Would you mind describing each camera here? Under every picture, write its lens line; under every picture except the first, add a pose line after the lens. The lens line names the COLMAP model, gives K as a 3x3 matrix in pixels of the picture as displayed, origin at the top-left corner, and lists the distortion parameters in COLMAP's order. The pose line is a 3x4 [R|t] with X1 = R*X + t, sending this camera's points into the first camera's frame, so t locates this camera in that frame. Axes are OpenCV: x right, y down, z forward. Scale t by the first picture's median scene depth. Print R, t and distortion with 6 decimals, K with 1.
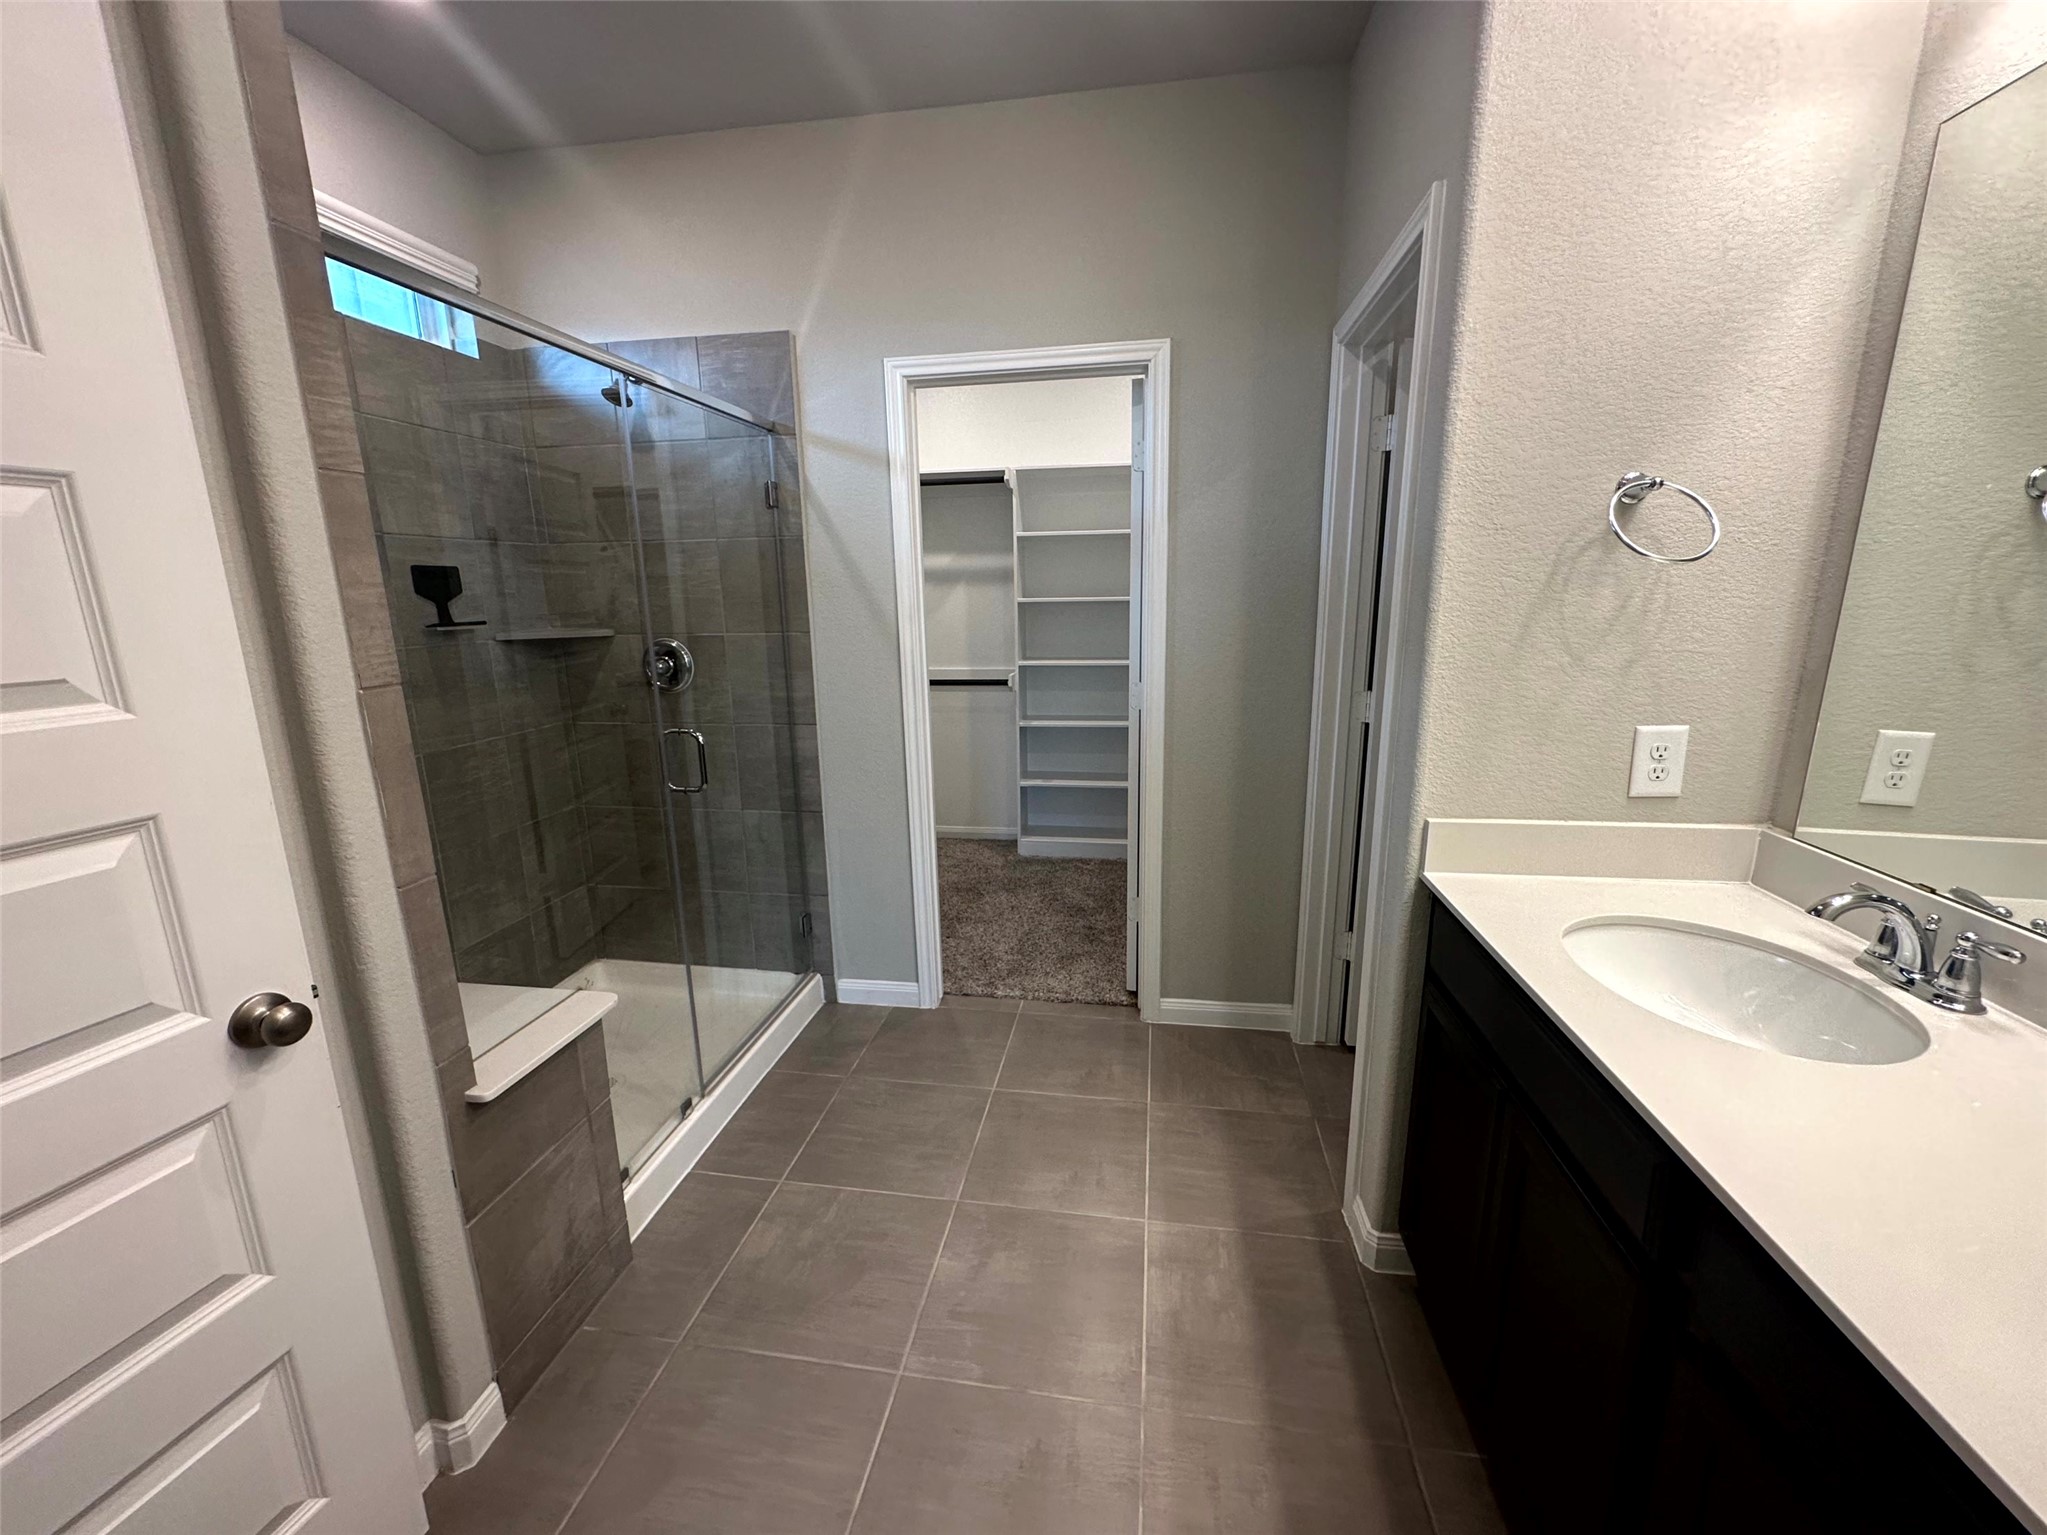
lens RADIAL K [[817.2, 0, 1021.5], [0, 817.2, 772.7], [0, 0, 1]] dist [-0.006925, 0.001116]
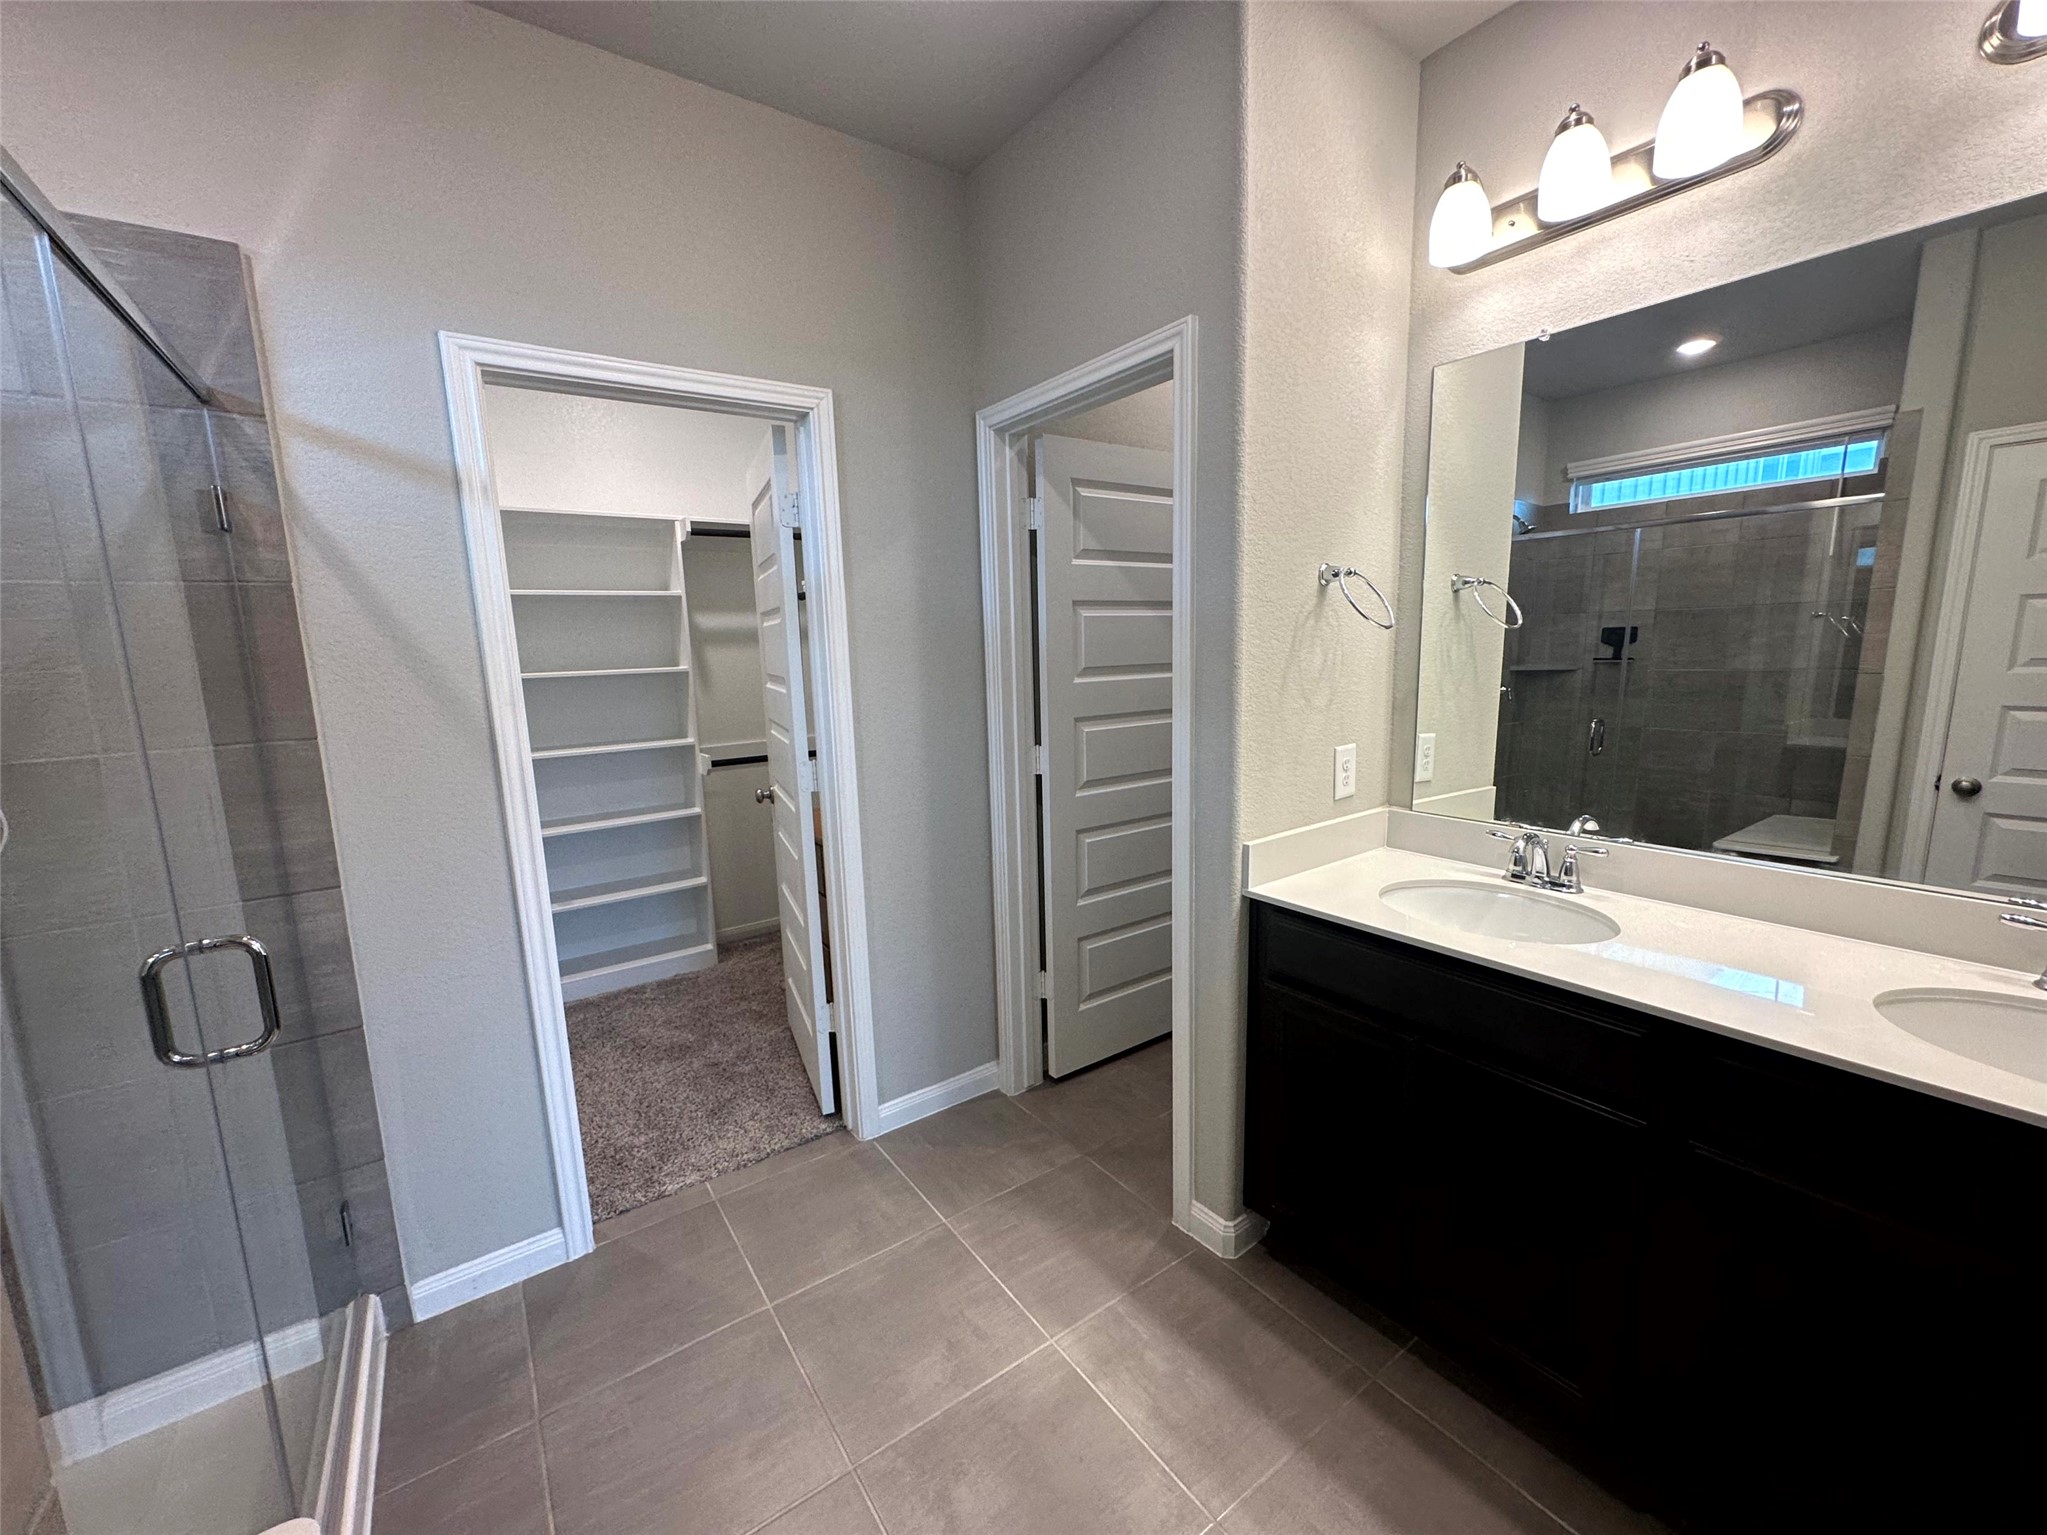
lens RADIAL K [[817.2, 0, 1023.2], [0, 817.2, 771.7], [0, 0, 1]] dist [-0.006925, 0.001116]
pose [[0.712360, -0.115759, 0.692202, -0.328681], [0.172017, 0.985017, -0.012298, -0.053277], [-0.680407, 0.127831, 0.721599, 0.223444]]
